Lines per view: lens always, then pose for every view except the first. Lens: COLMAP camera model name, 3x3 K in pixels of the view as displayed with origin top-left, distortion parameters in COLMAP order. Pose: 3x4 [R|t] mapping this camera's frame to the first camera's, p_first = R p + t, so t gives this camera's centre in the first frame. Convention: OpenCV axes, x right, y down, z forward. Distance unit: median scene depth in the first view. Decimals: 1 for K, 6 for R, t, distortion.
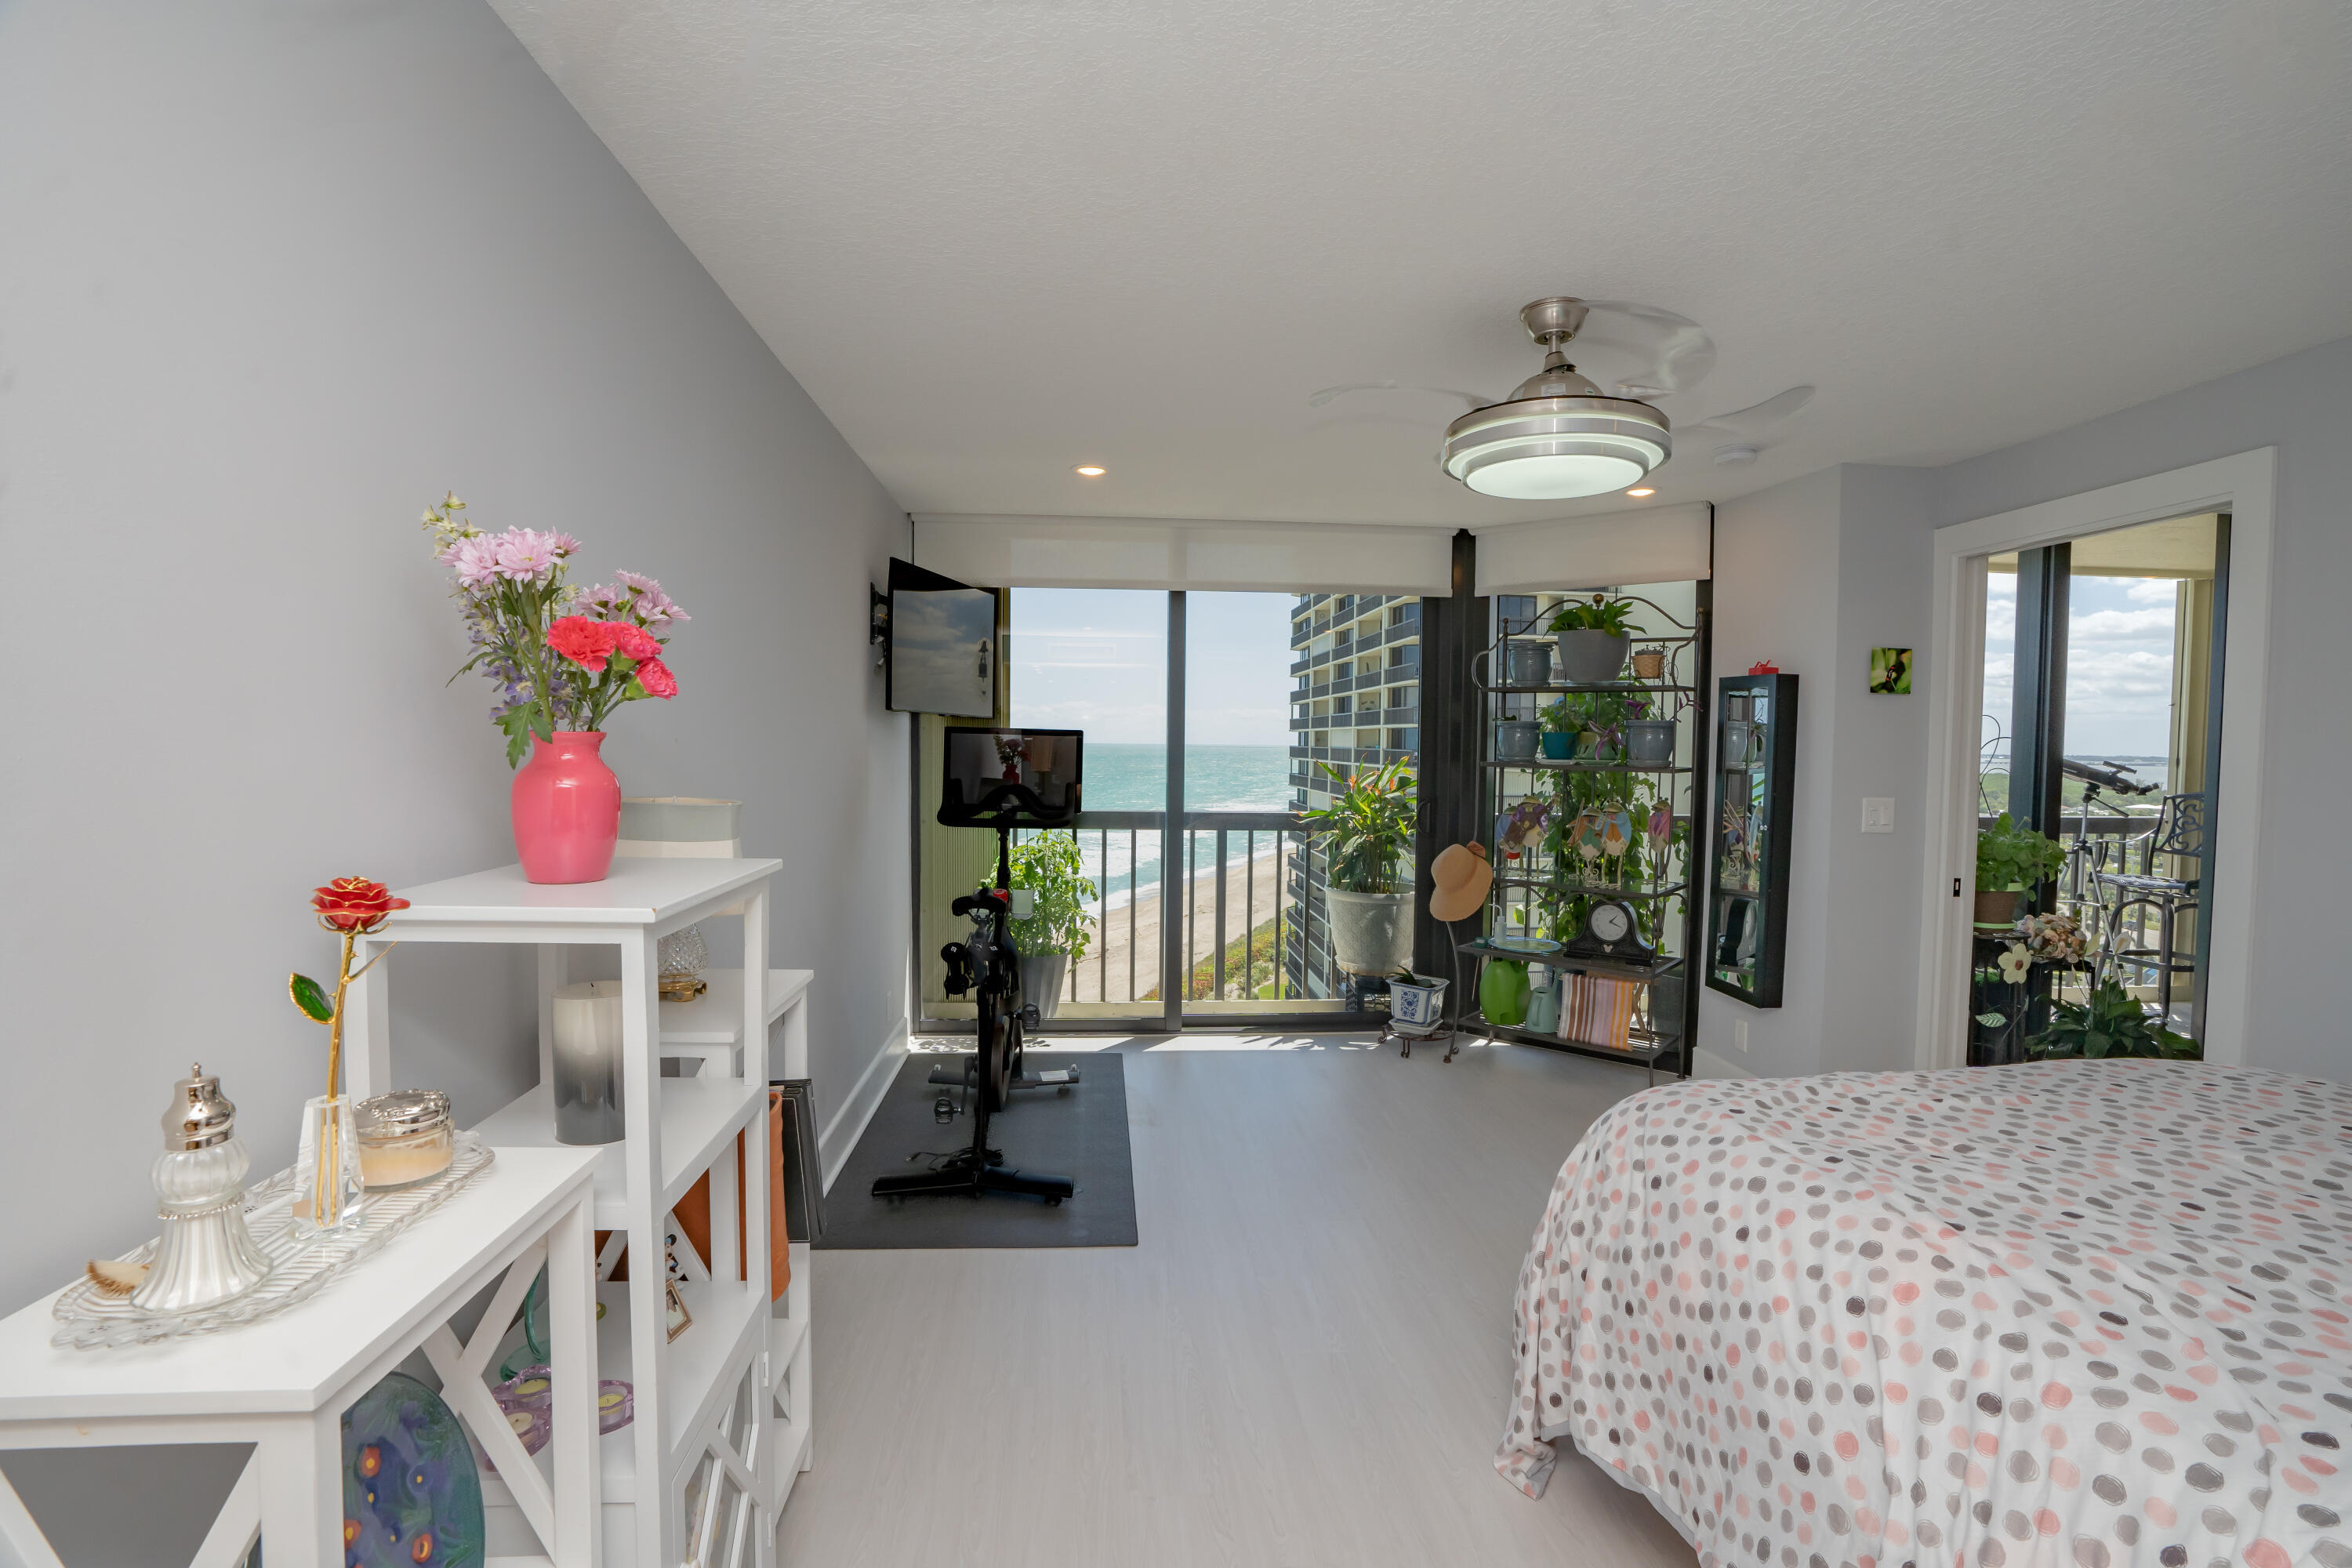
lens RADIAL K [[1087.5, 0, 1176.0], [0, 1087.5, 784.0], [0, 0, 1]] dist [-0.083983, 0.042508]
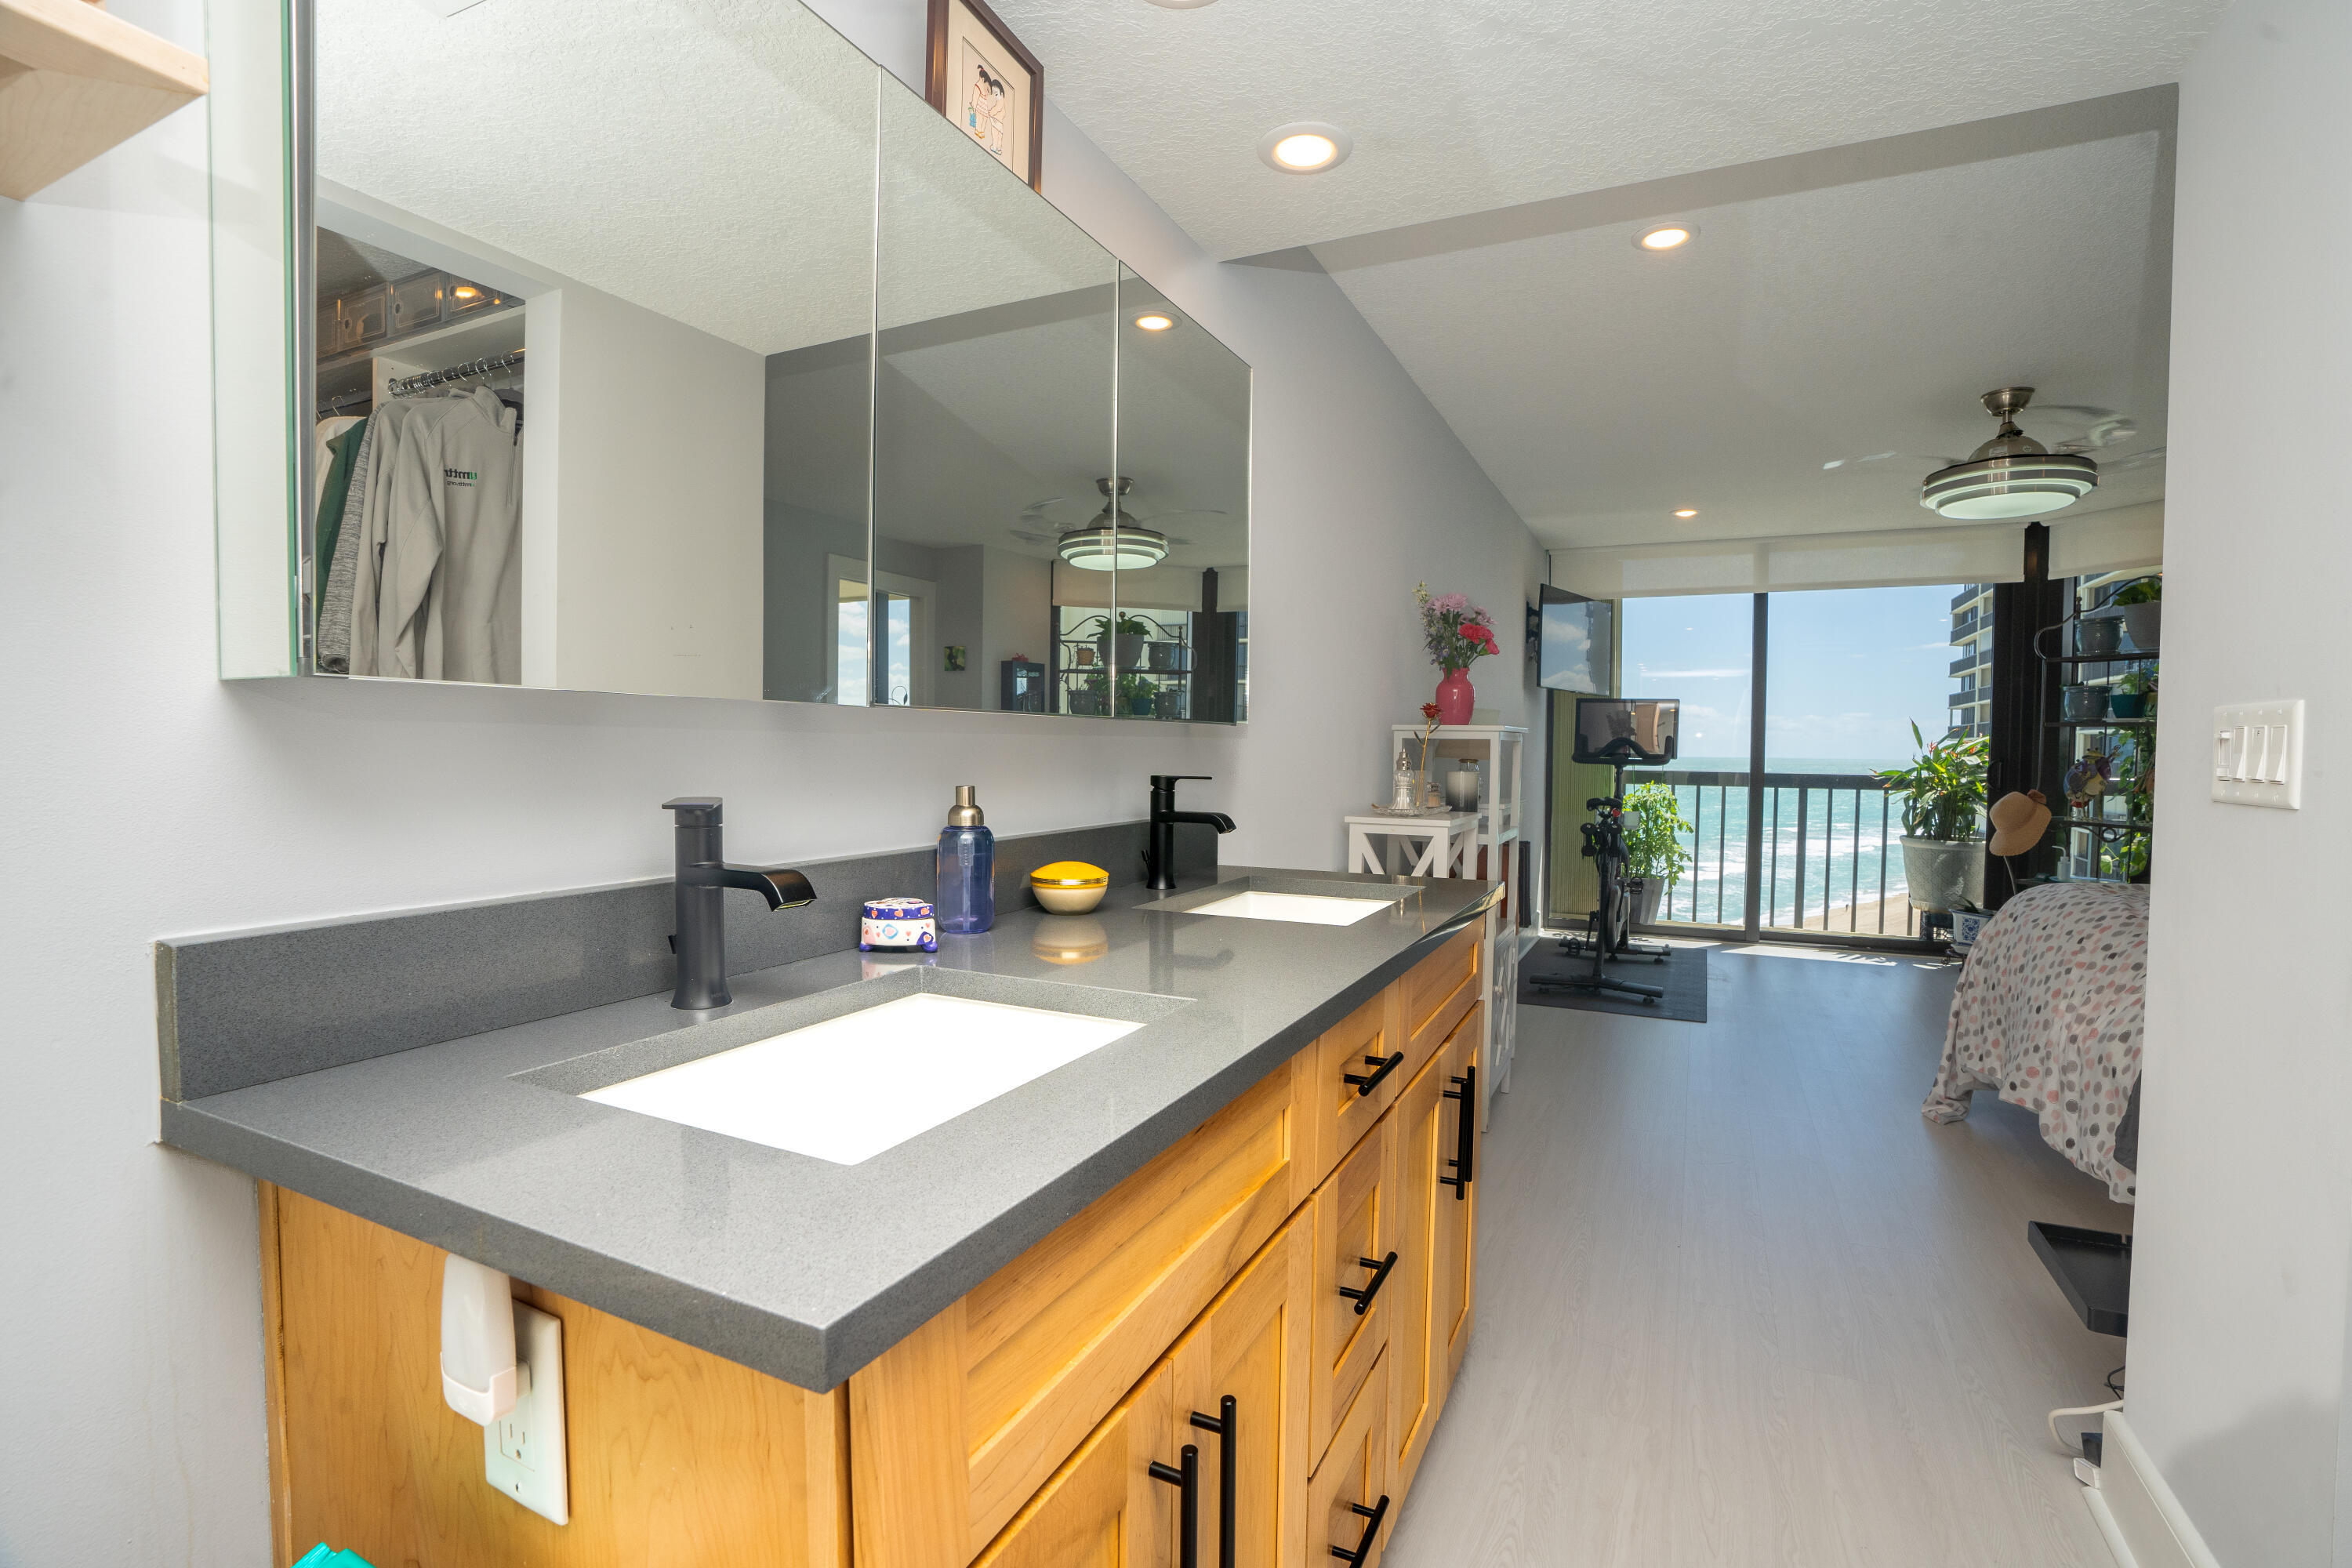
lens RADIAL K [[1087.5, 0, 1176.0], [0, 1087.5, 784.0], [0, 0, 1]] dist [-0.083983, 0.042508]
pose [[0.860573, 0.014008, -0.509134, 0.047857], [-0.020462, 0.999766, -0.007080, 0.067836], [0.508915, 0.016511, 0.860658, -0.413796]]
